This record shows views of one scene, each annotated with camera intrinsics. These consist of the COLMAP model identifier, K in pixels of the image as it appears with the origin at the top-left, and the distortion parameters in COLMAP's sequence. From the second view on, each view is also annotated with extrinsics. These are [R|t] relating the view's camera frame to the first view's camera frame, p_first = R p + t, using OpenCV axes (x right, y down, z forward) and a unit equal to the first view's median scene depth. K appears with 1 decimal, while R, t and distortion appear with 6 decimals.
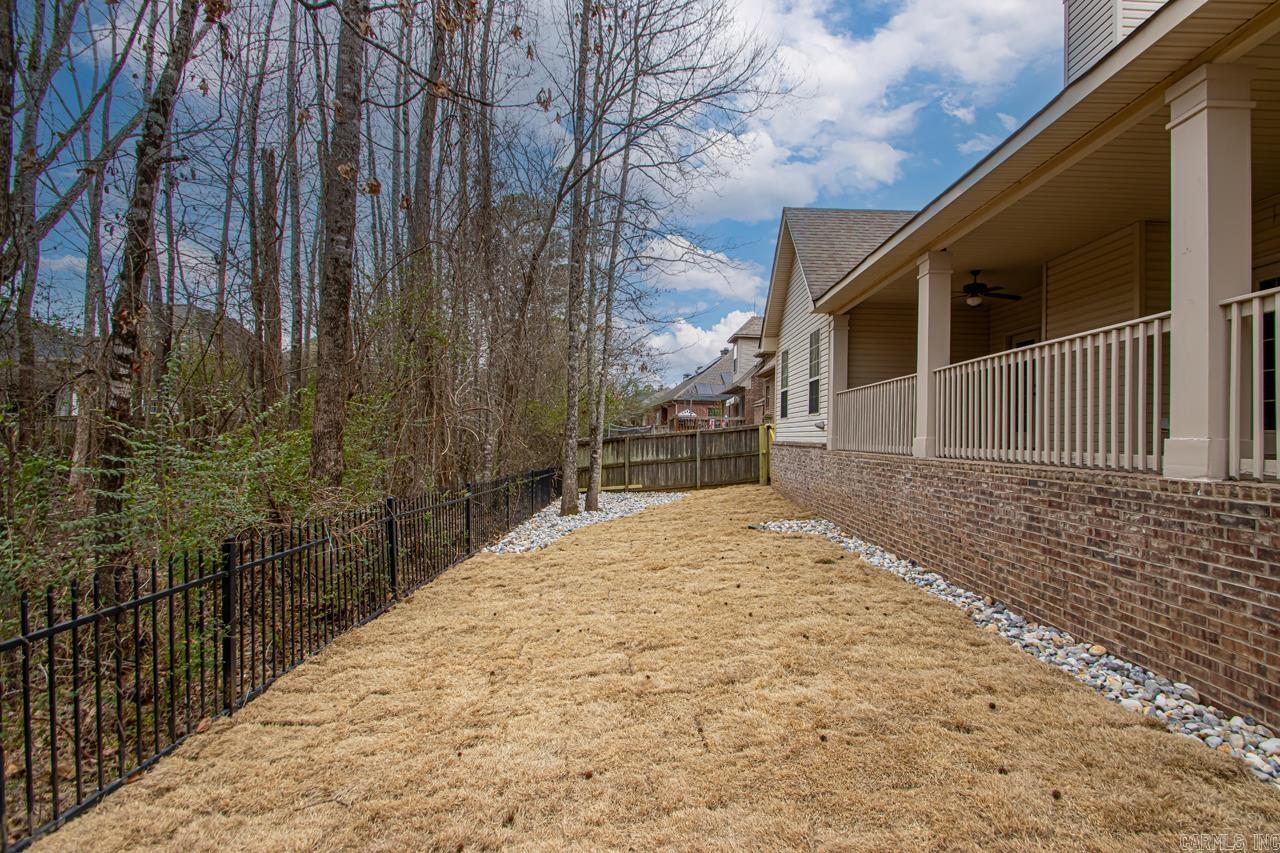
lens RADIAL K [[596.8, 0, 640.0], [0, 596.8, 426.5], [0, 0, 1]] dist [0.001926, -0.015016]
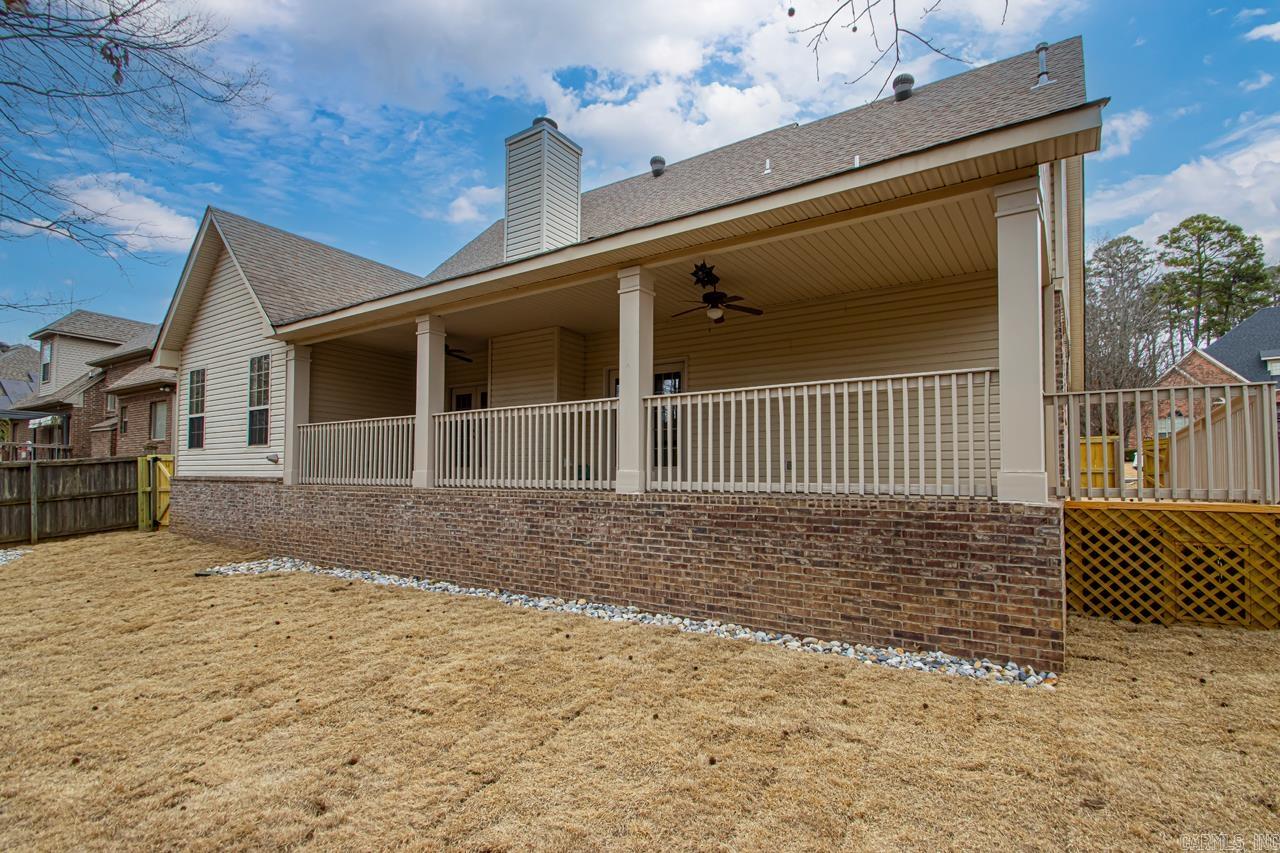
lens RADIAL K [[627.3, 0, 640.3], [0, 627.3, 448.0], [0, 0, 1]] dist [-0.032395, -0.000336]
pose [[0.561215, 0.033670, 0.826985, -0.486812], [-0.015175, 0.999423, -0.030392, 0.006865], [-0.827531, 0.004507, 0.561403, -0.077988]]
